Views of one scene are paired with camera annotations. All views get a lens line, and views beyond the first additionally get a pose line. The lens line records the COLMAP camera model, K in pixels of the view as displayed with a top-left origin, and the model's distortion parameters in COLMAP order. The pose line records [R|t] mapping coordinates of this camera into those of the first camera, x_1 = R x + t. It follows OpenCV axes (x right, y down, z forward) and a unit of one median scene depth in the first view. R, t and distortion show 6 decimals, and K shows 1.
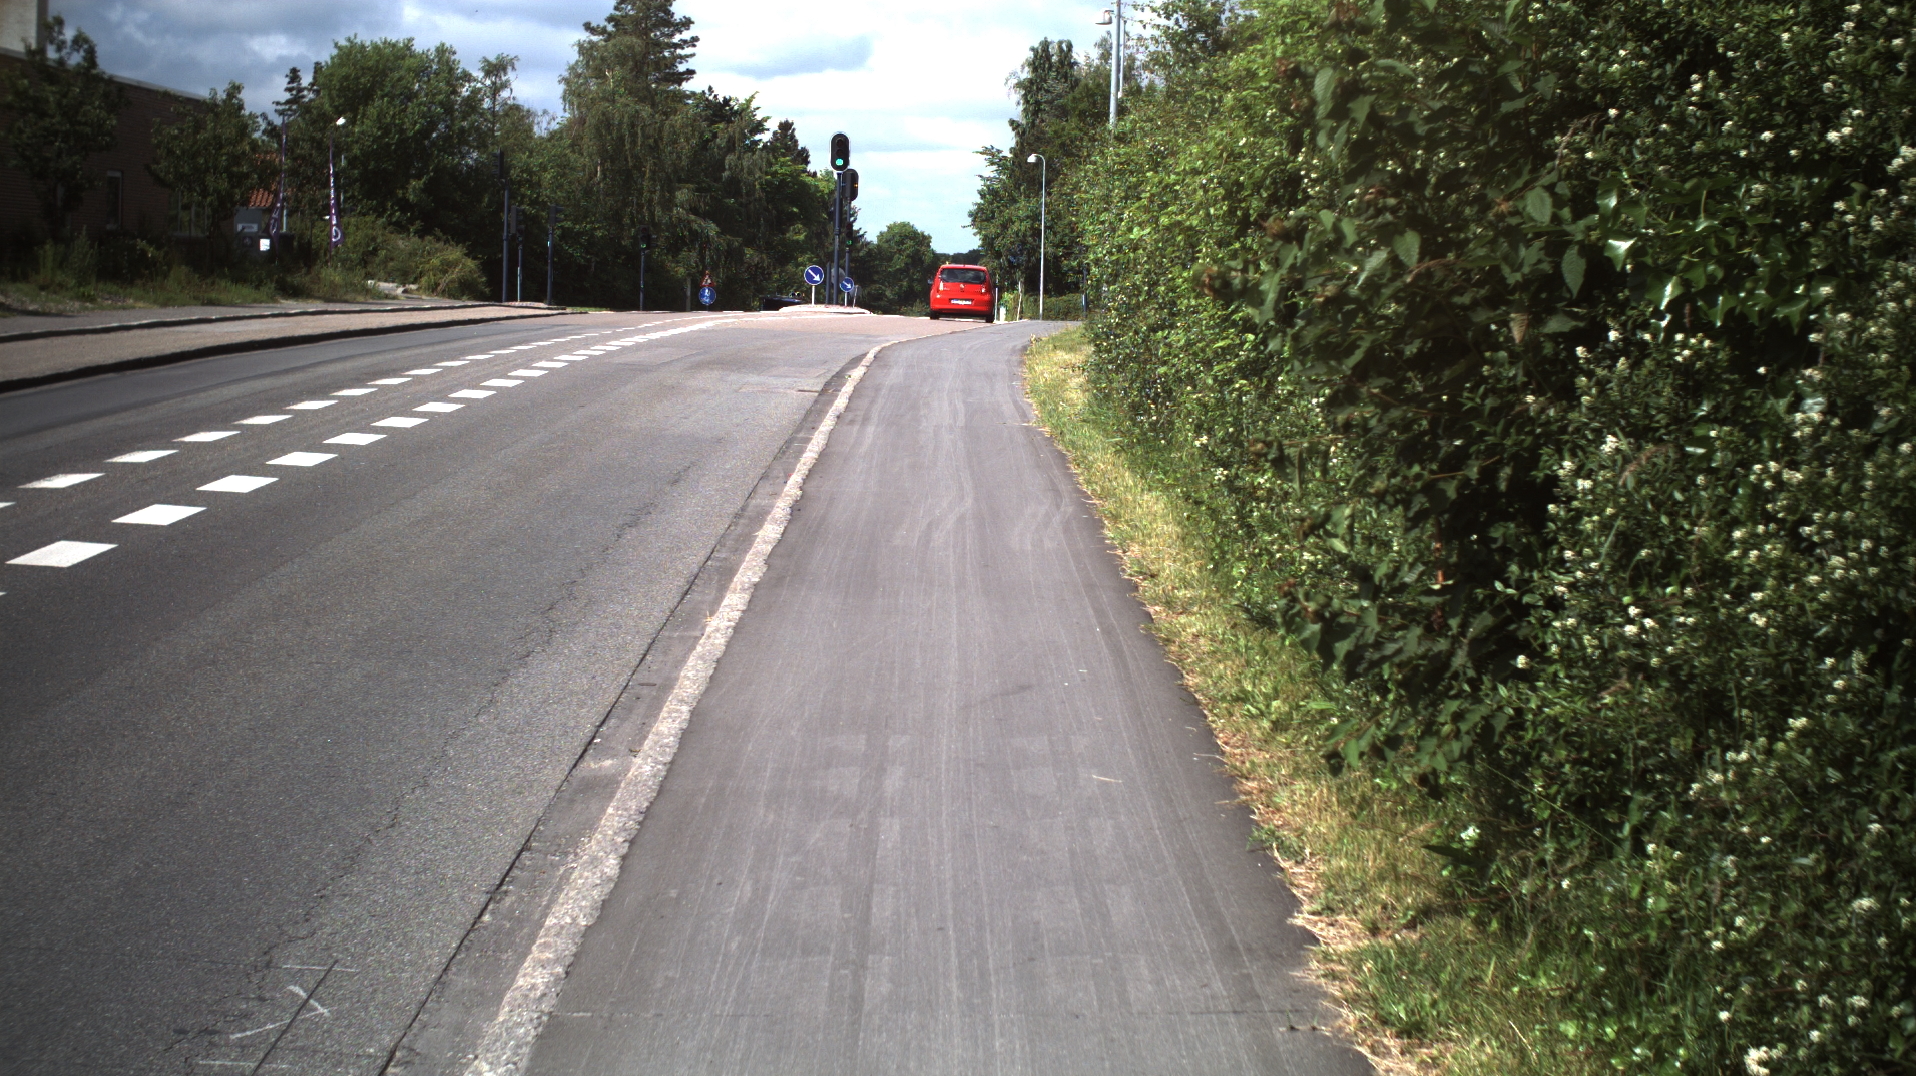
lens RADIAL K [[3073.5, 0, 958.0], [0, 3073.5, 538.0], [0, 0, 1]] dist [-0.255184, 0.248351]
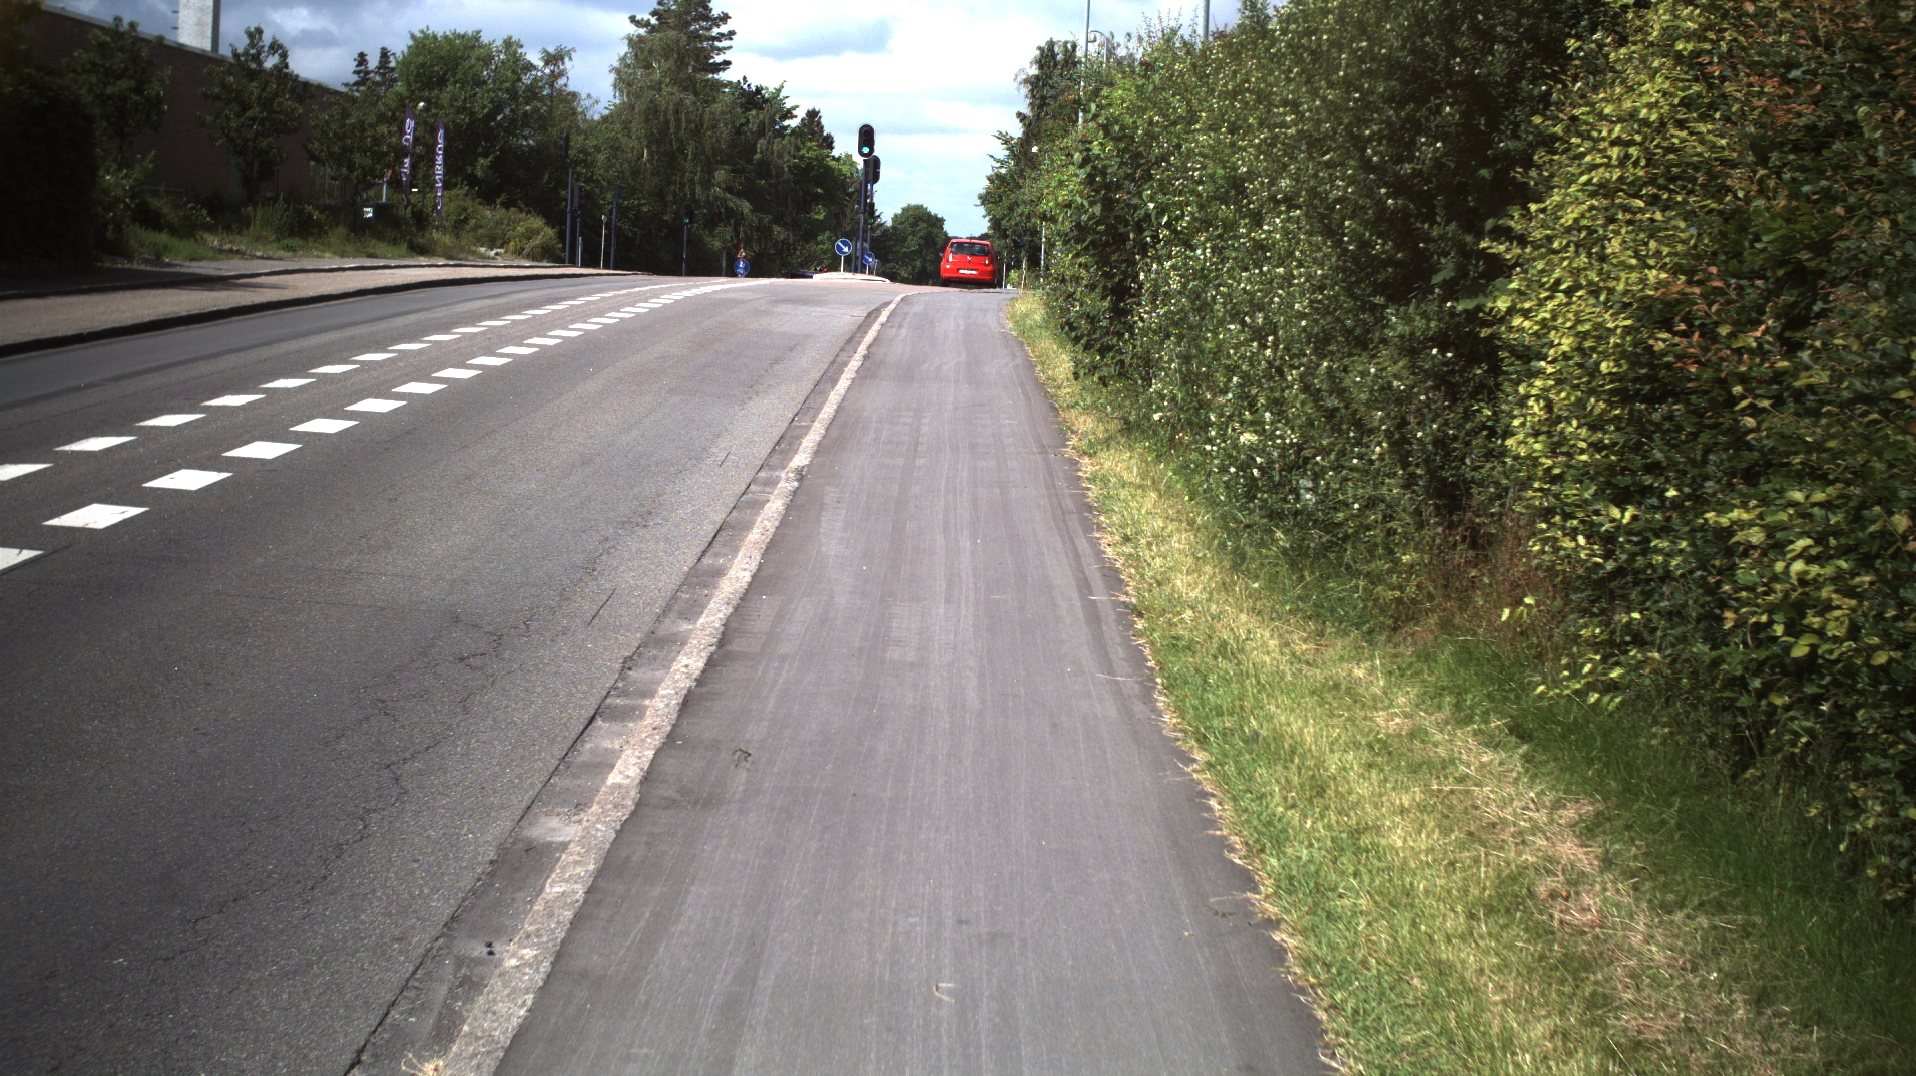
lens RADIAL K [[3073.5, 0, 958.0], [0, 3073.5, 538.0], [0, 0, 1]] dist [-0.255184, 0.248351]
pose [[0.999835, 0.018002, -0.002347, 0.000977], [-0.017989, 0.999824, 0.005286, 0.012100], [0.002442, -0.005243, 0.999983, -0.112247]]
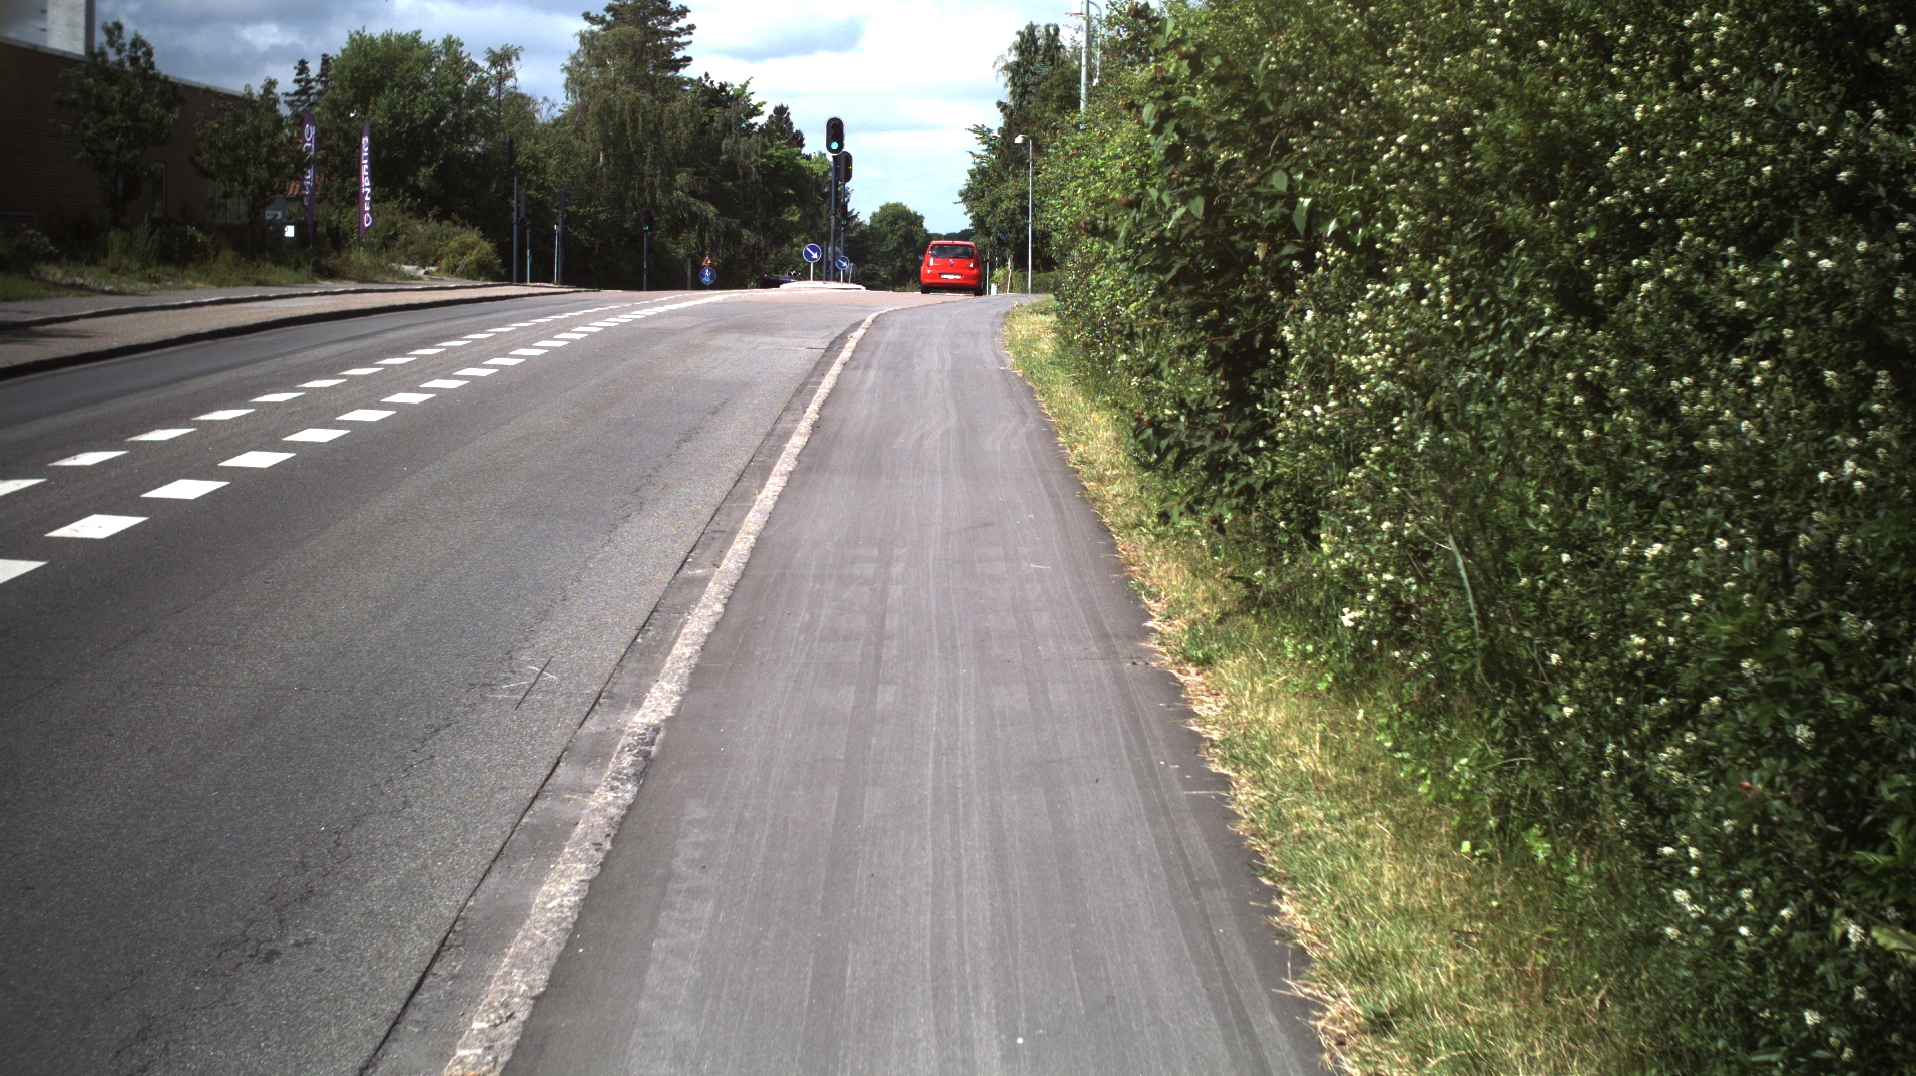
lens RADIAL K [[3073.5, 0, 958.0], [0, 3073.5, 538.0], [0, 0, 1]] dist [-0.255184, 0.248351]
pose [[0.999921, -0.012493, 0.001168, 0.000527], [0.012485, 0.999901, 0.006534, 0.004102], [-0.001250, -0.006519, 0.999978, -0.037485]]
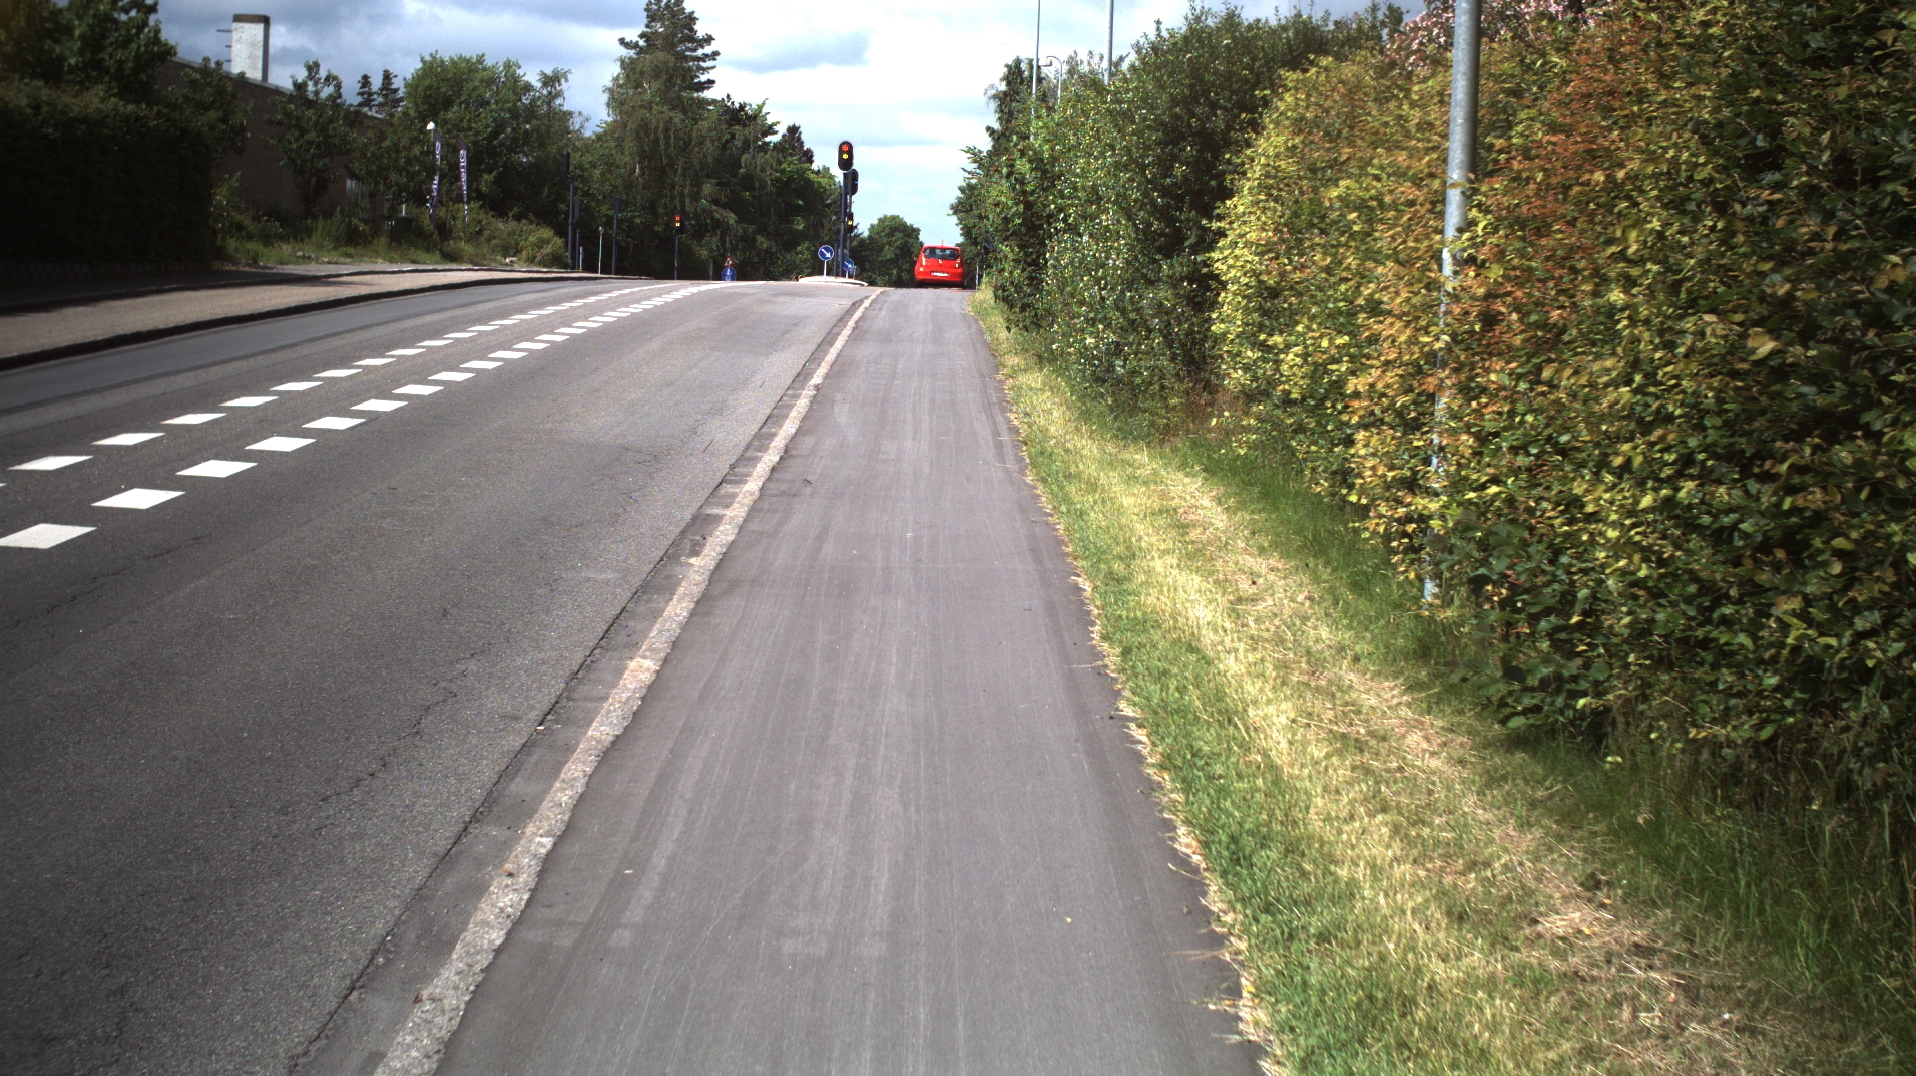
lens RADIAL K [[3073.5, 0, 958.0], [0, 3073.5, 538.0], [0, 0, 1]] dist [-0.255184, 0.248351]
pose [[0.999956, 0.008287, 0.004465, 0.002271], [-0.008295, 0.999964, 0.001710, 0.020460], [-0.004451, -0.001747, 0.999989, -0.187137]]
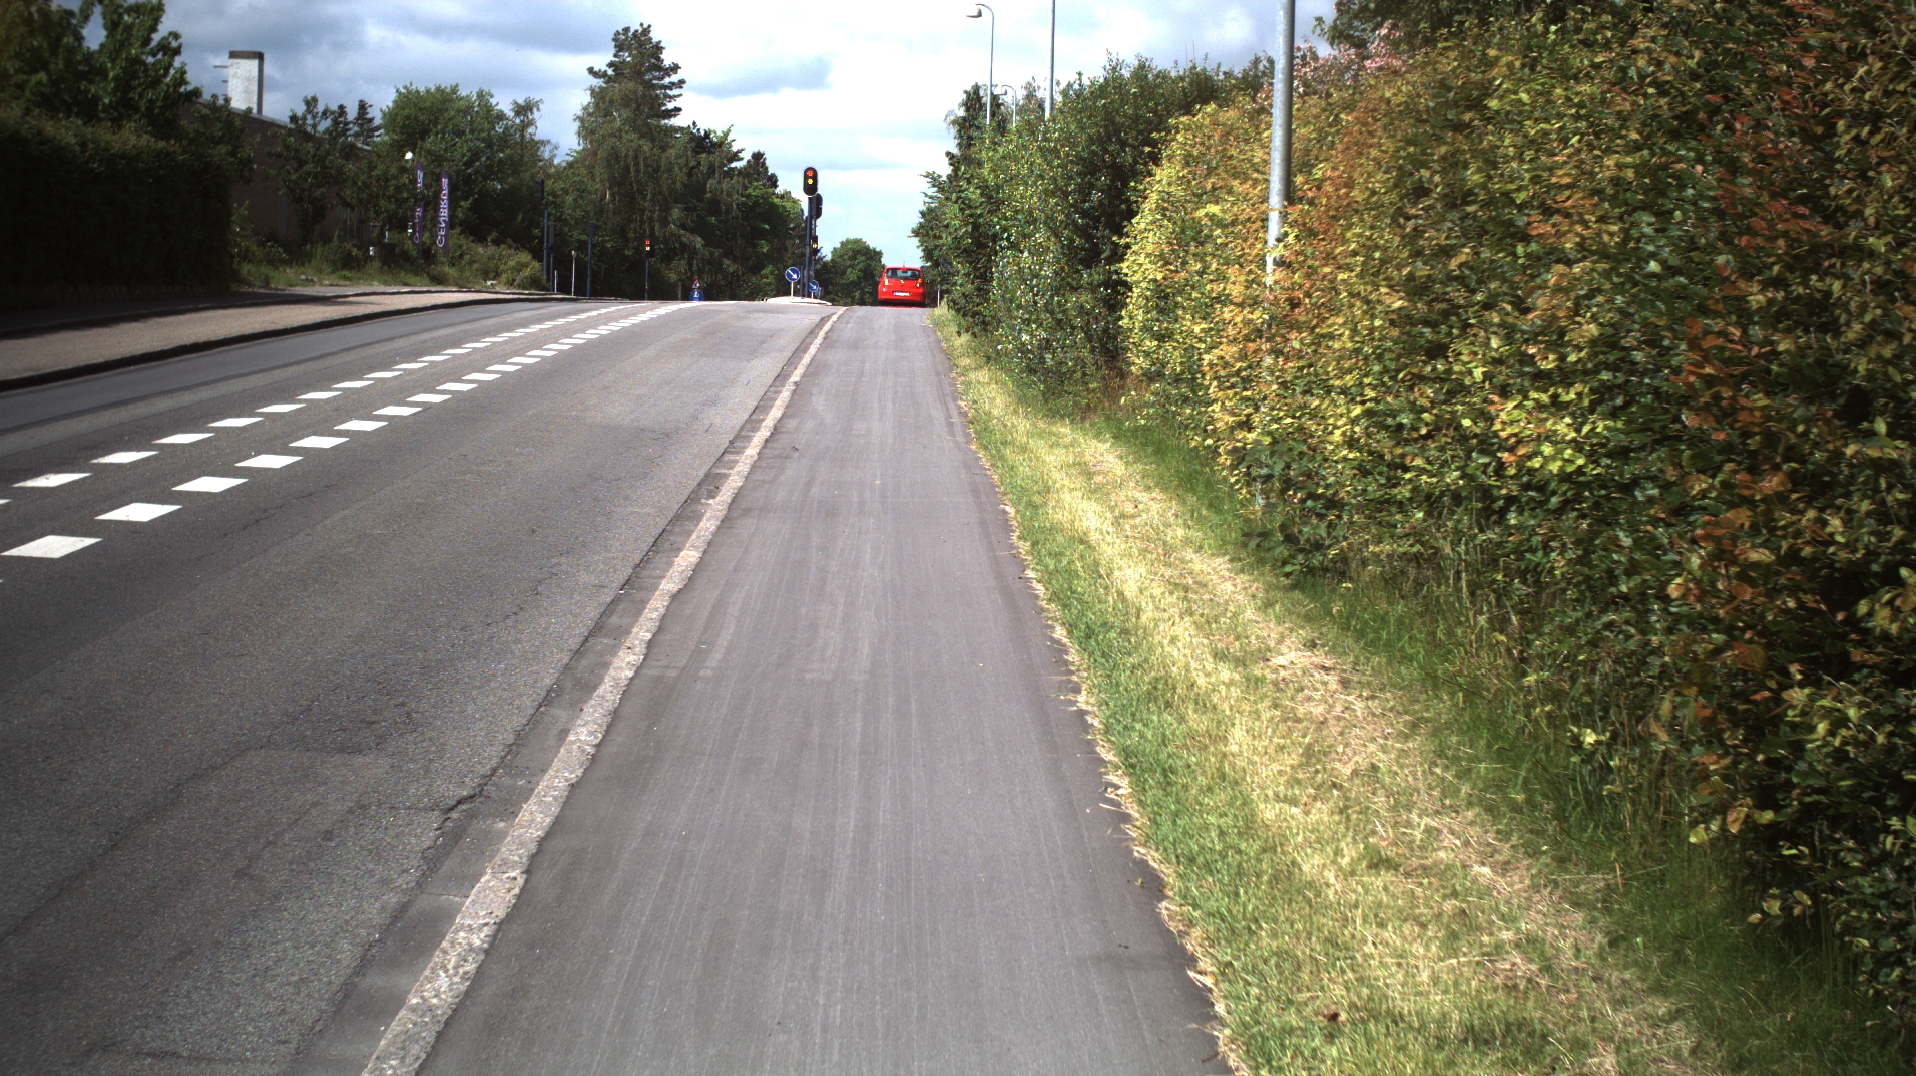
lens RADIAL K [[3073.5, 0, 958.0], [0, 3073.5, 538.0], [0, 0, 1]] dist [-0.255184, 0.248351]
pose [[0.999871, 0.000502, 0.016031, 0.002485], [-0.000409, 0.999983, -0.005789, 0.024615], [-0.016034, 0.005781, 0.999855, -0.224737]]
